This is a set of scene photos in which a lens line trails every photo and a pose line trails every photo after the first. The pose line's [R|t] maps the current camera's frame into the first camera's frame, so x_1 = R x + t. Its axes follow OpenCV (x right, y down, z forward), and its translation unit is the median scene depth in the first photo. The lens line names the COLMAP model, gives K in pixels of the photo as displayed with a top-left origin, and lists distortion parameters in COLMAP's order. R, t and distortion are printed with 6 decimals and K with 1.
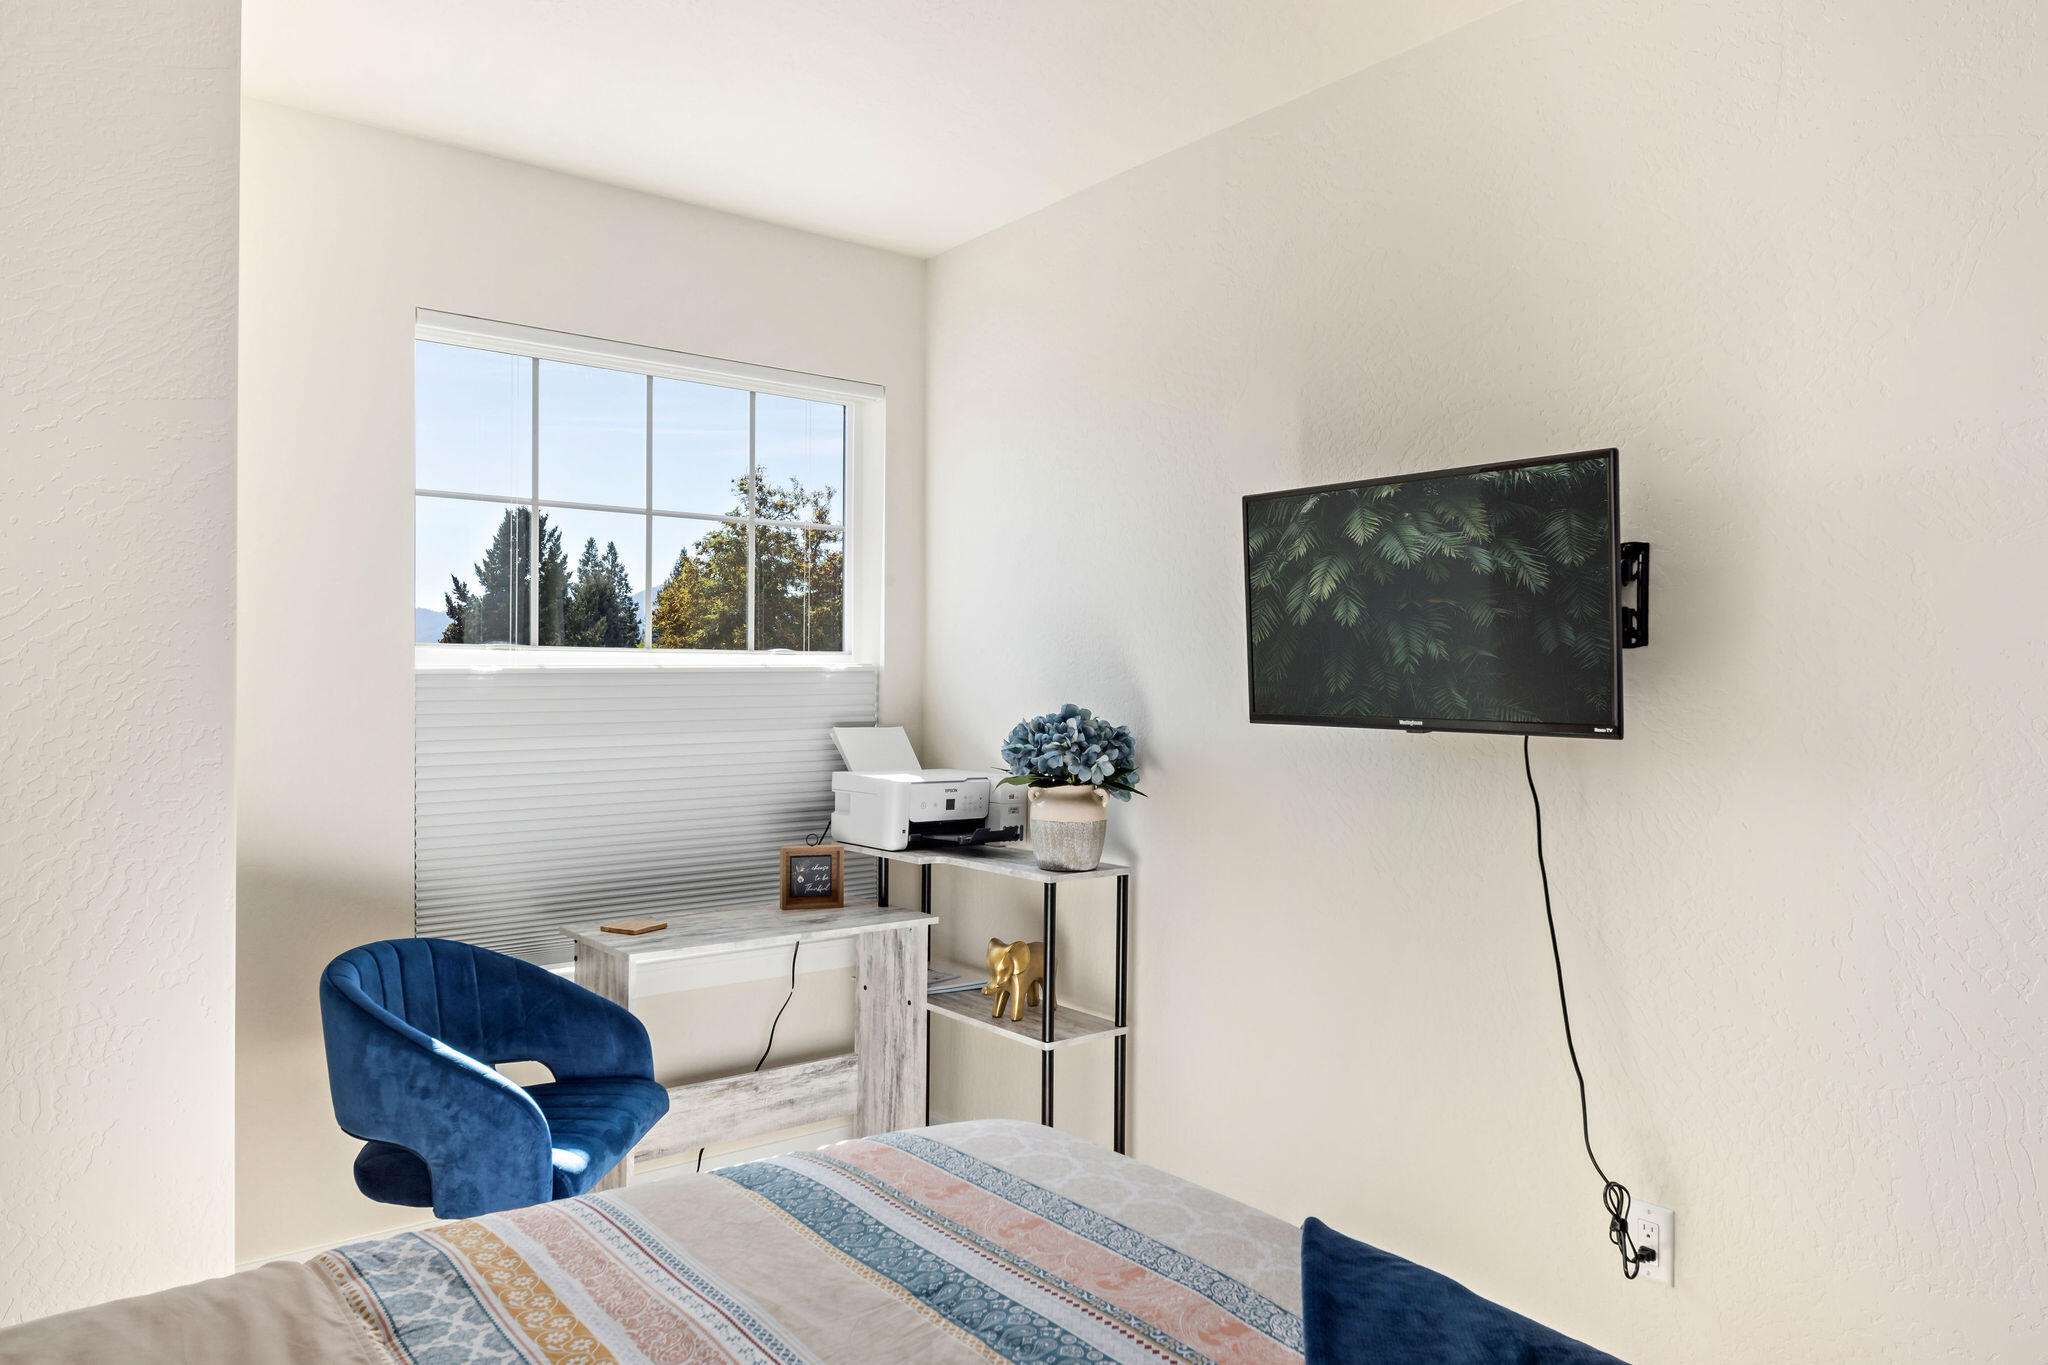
lens RADIAL K [[1363.1, 0, 1025.7], [0, 1363.1, 679.4], [0, 0, 1]] dist [-0.002004, 0.000155]
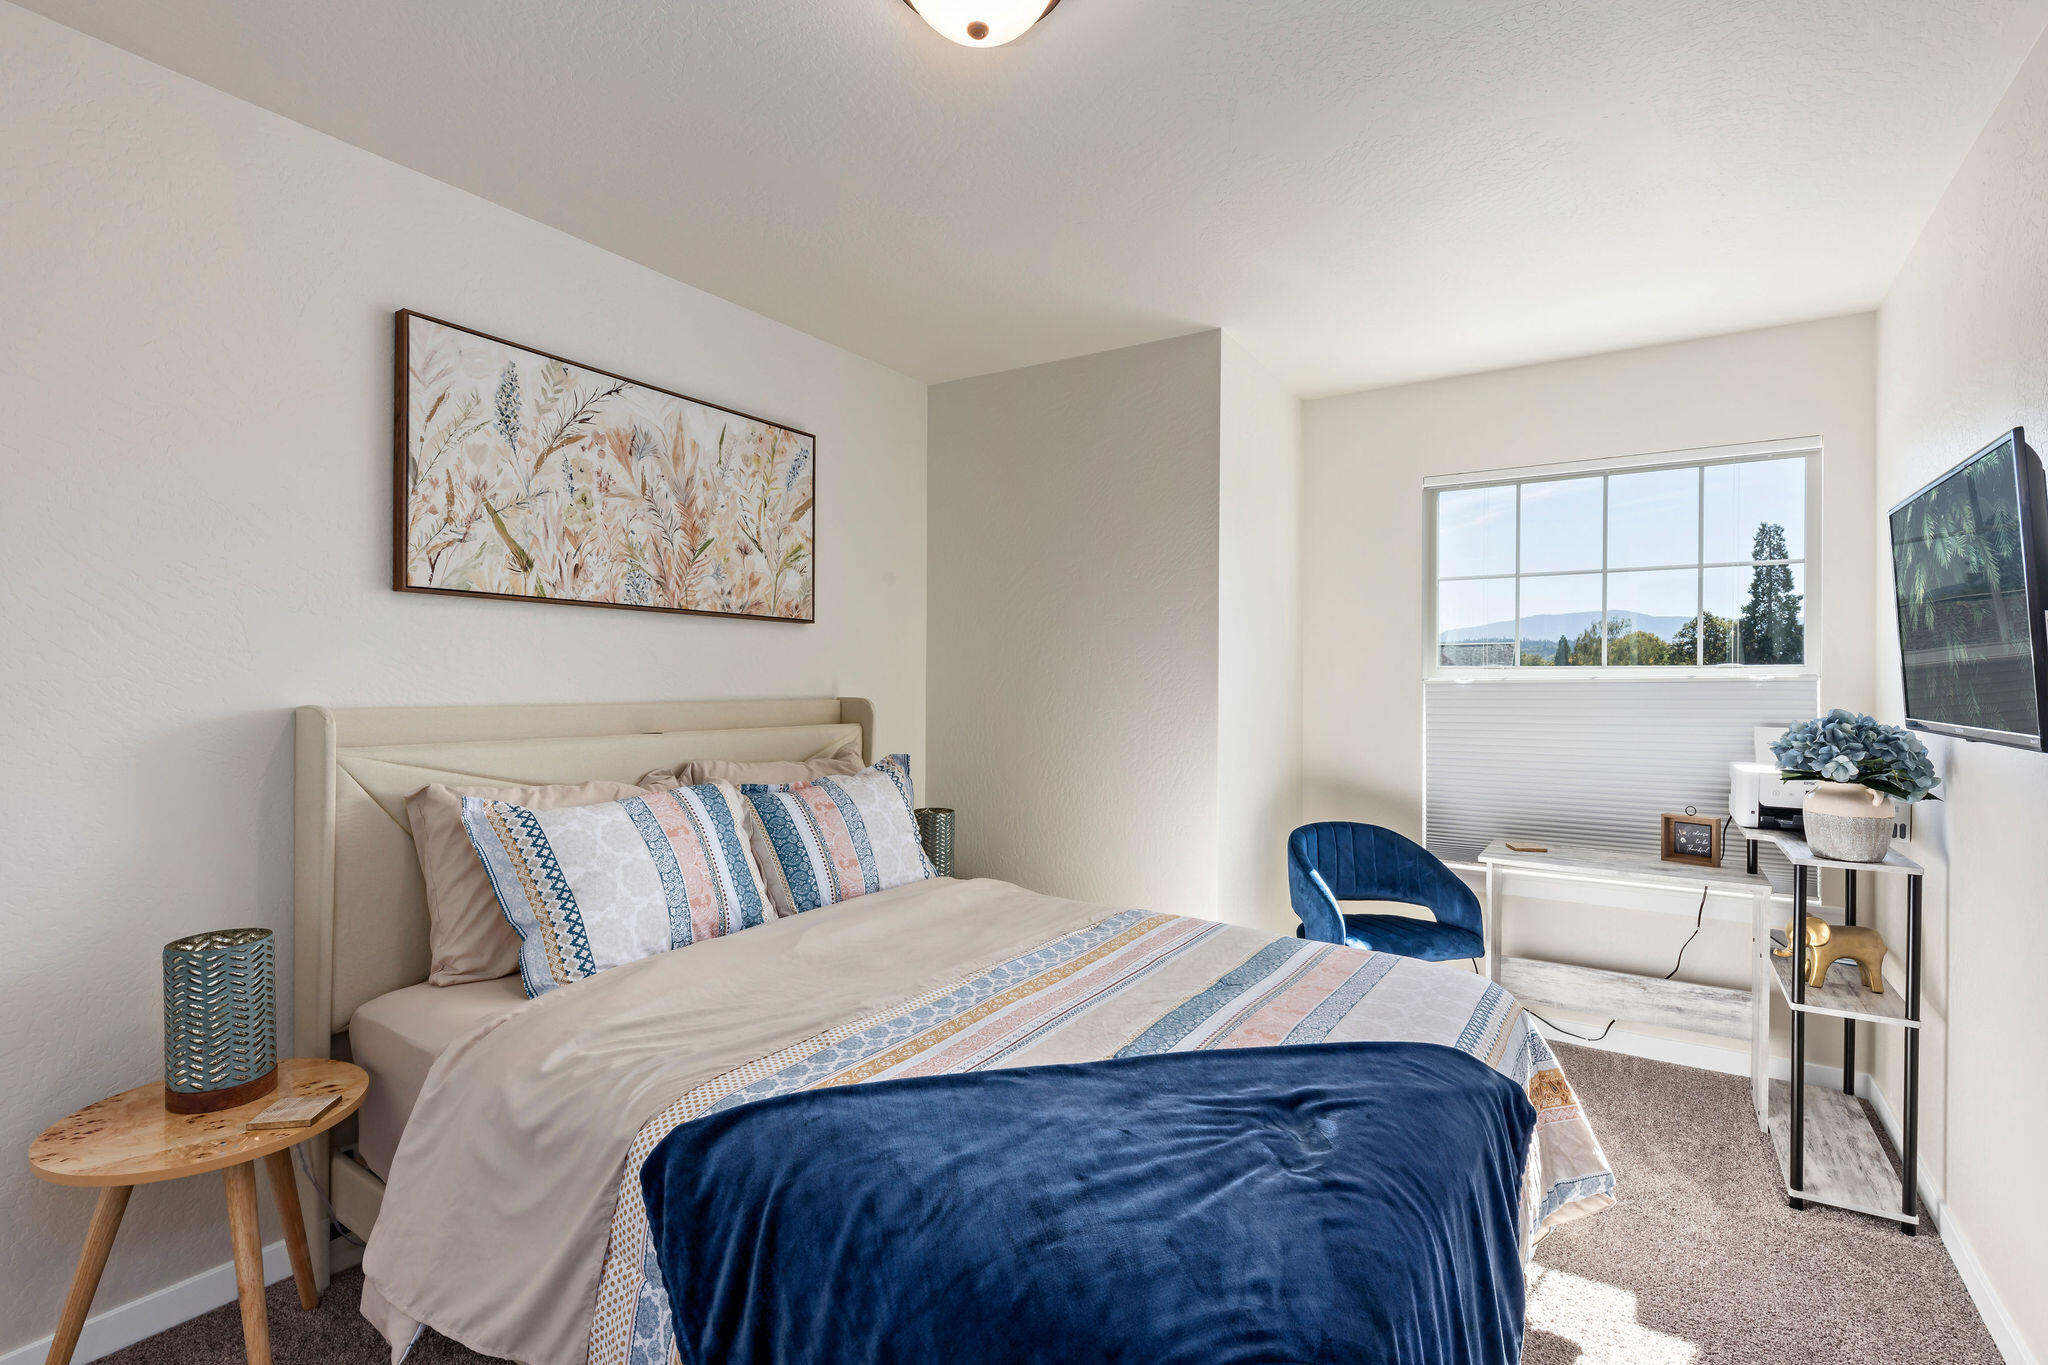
lens RADIAL K [[958.6, 0, 1020.5], [0, 958.6, 688.8], [0, 0, 1]] dist [-0.001660, -0.000469]
pose [[0.288410, 0.001136, -0.957506, 0.536879], [-0.004291, 0.999991, -0.000106, 0.004326], [0.957497, 0.004139, 0.288412, 0.127537]]
